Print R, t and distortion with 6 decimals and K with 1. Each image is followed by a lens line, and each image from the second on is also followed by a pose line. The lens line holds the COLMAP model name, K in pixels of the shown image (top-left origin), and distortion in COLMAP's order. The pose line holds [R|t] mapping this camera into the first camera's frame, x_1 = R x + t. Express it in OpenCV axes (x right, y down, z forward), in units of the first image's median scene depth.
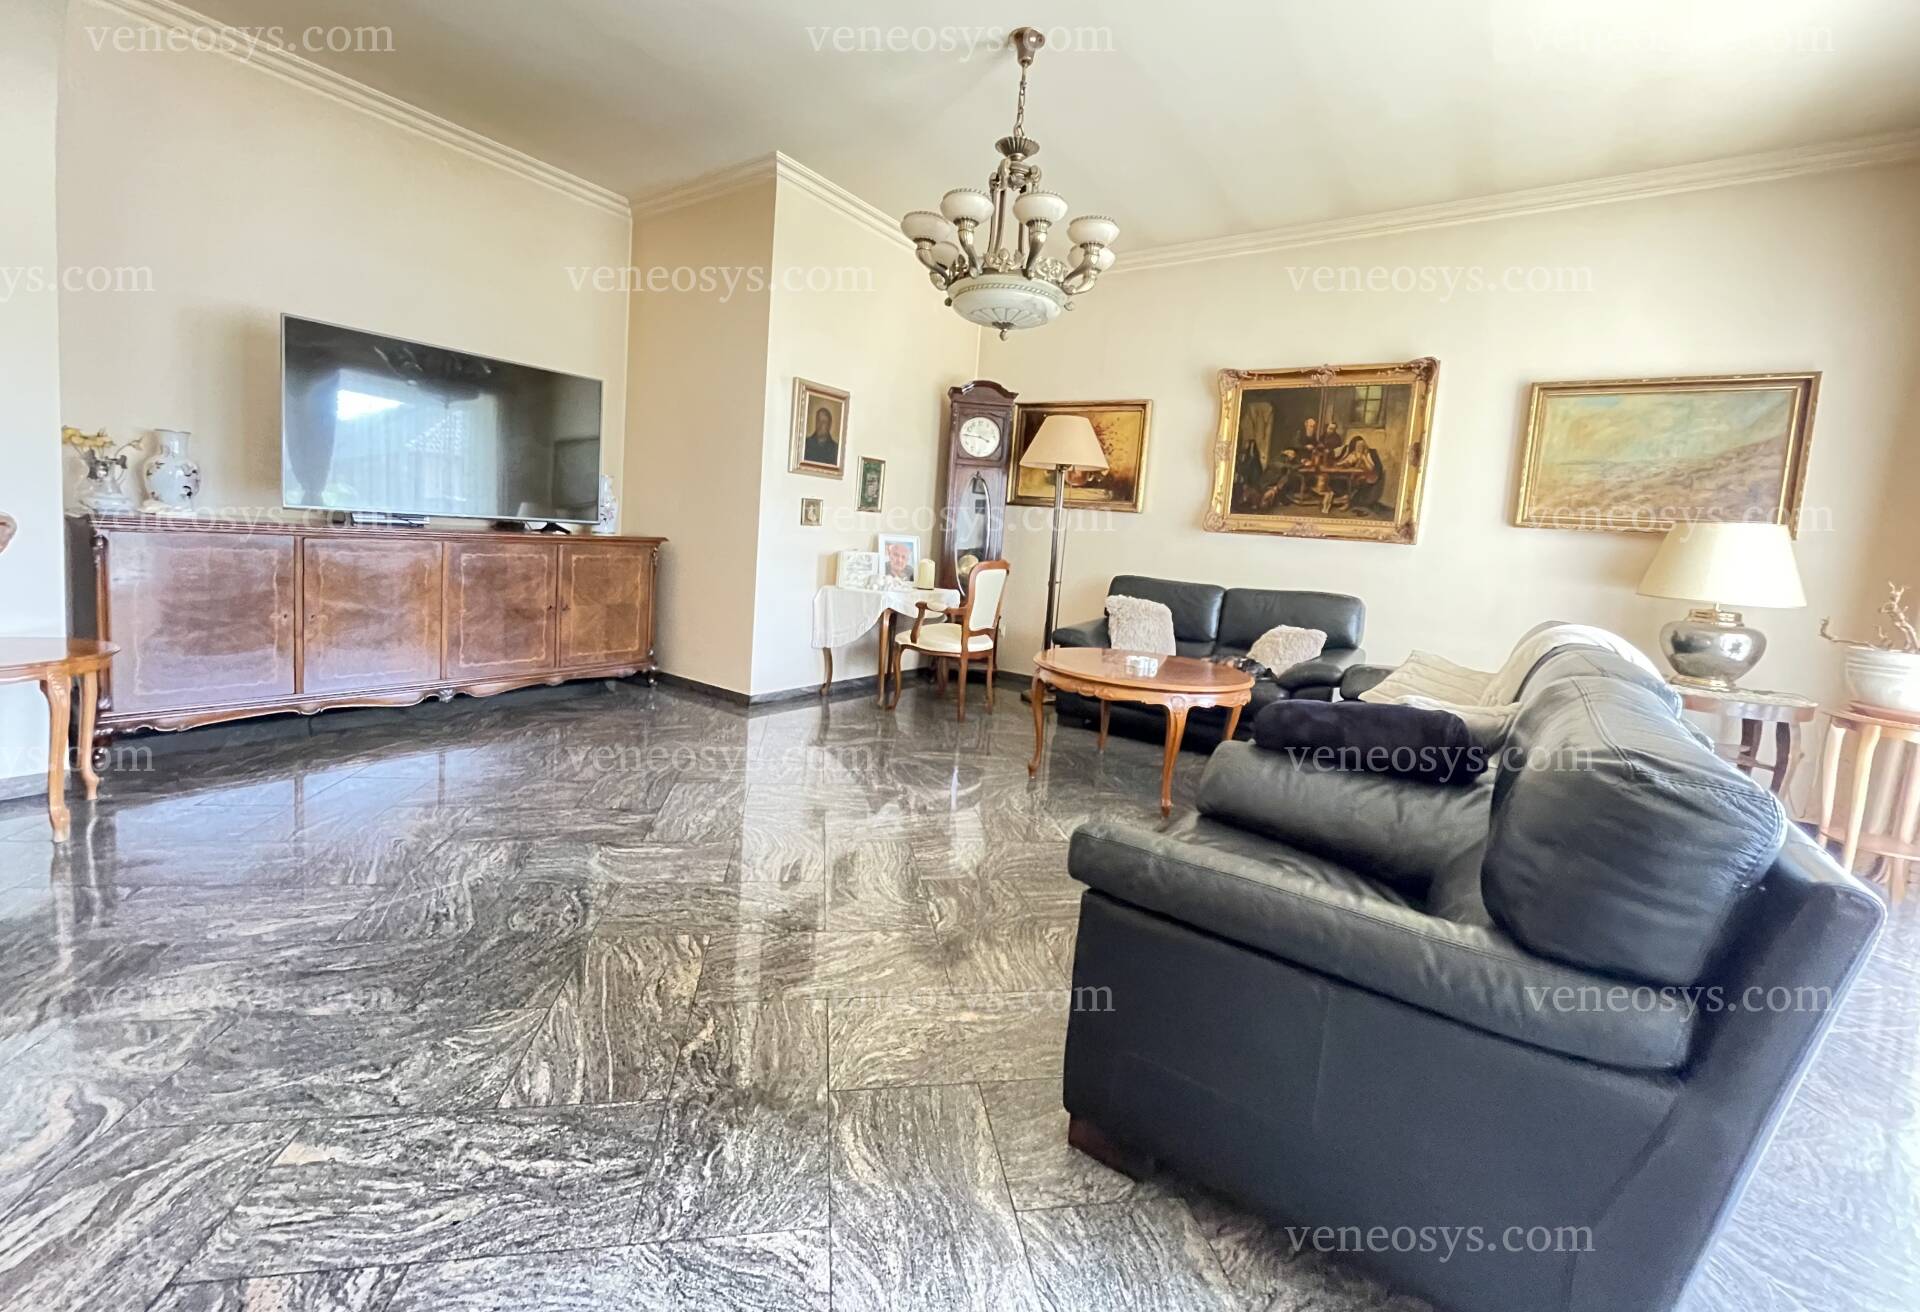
lens RADIAL K [[776.4, 0, 958.0], [0, 776.4, 595.9], [0, 0, 1]] dist [-0.002114, -0.000284]
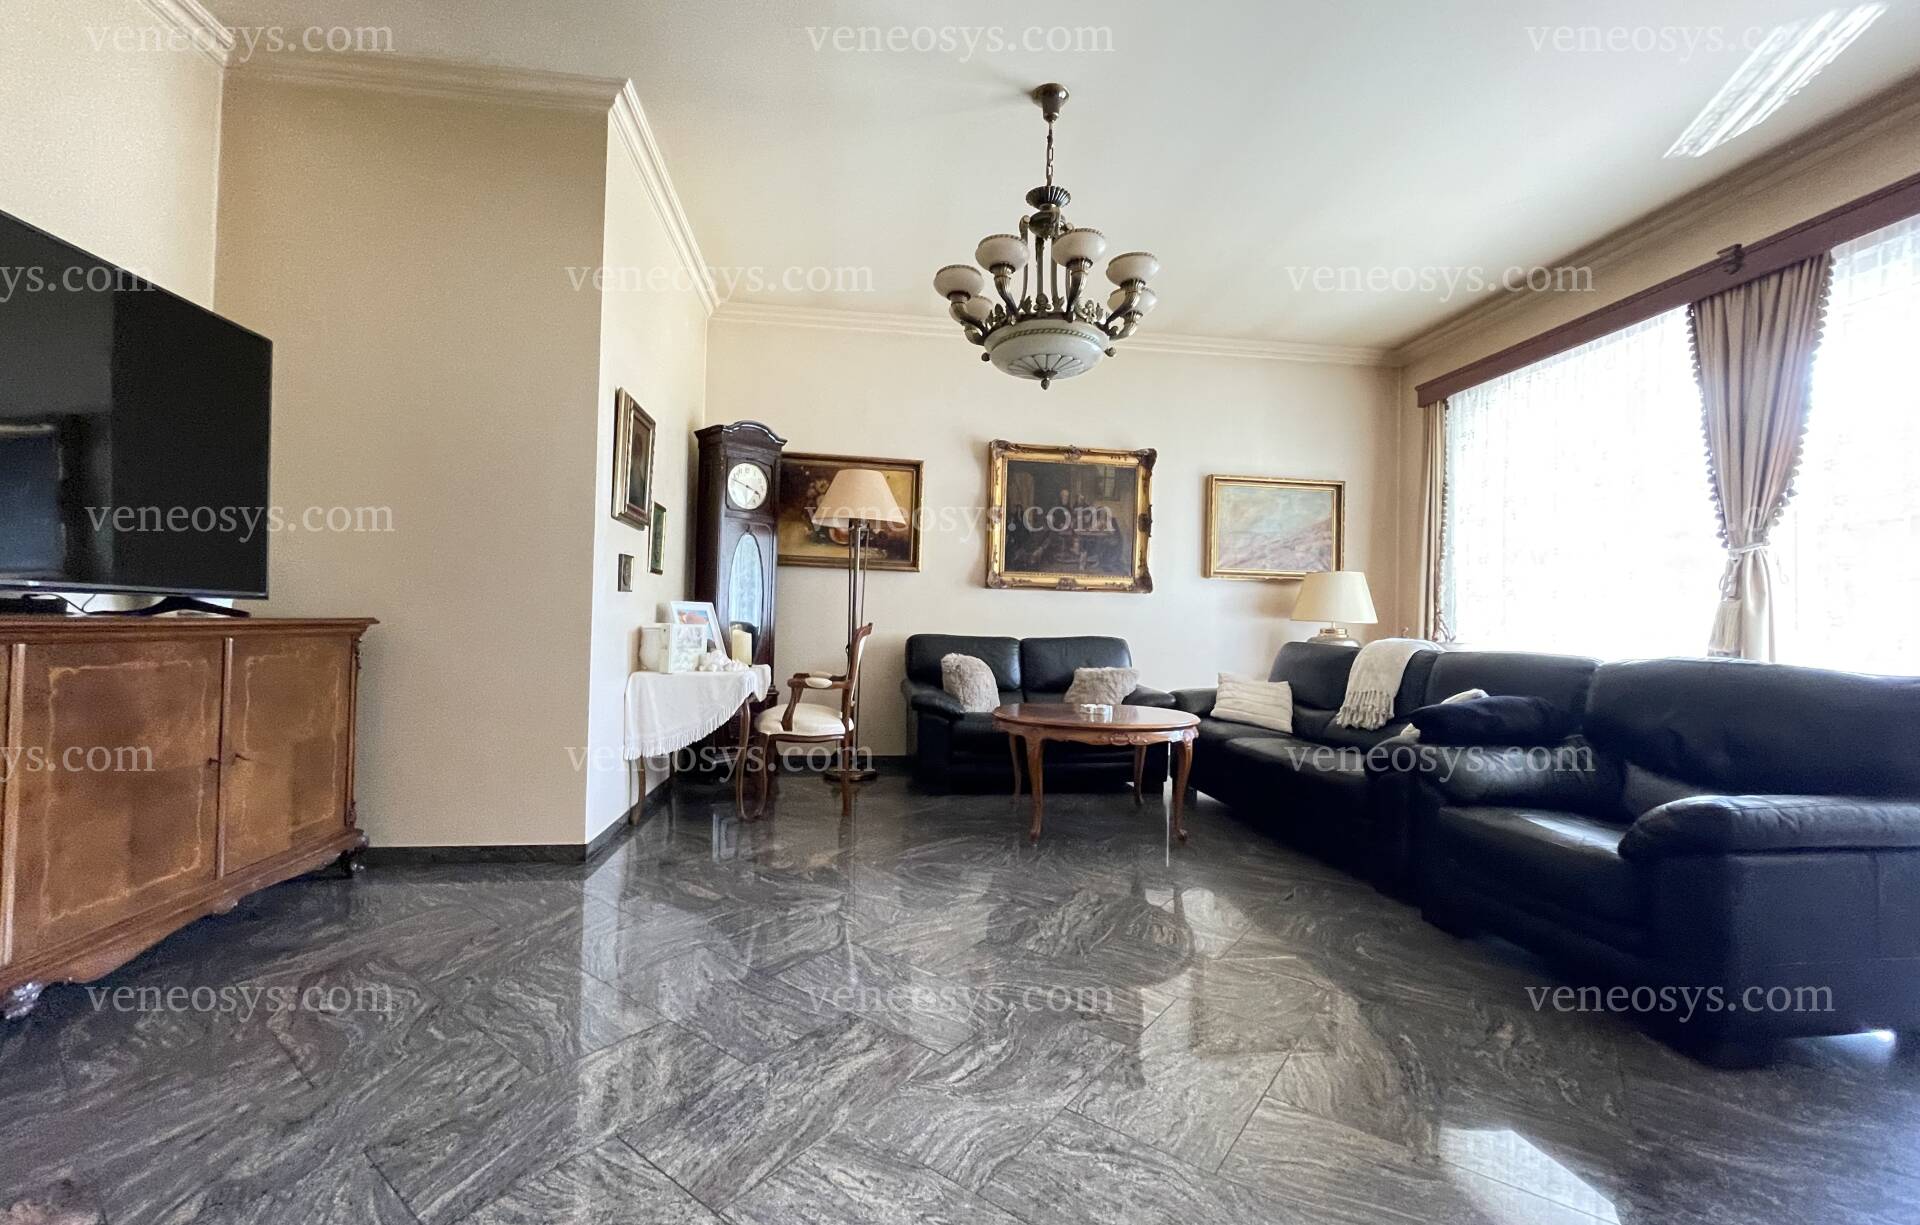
lens RADIAL K [[776.6, 0, 960.0], [0, 776.6, 612.5], [0, 0, 1]] dist [-0.000838, -0.000218]
pose [[0.732210, -0.043888, 0.679663, -0.462905], [0.087730, 0.995686, -0.030217, -0.022393], [-0.675405, 0.081752, 0.732902, 0.261603]]
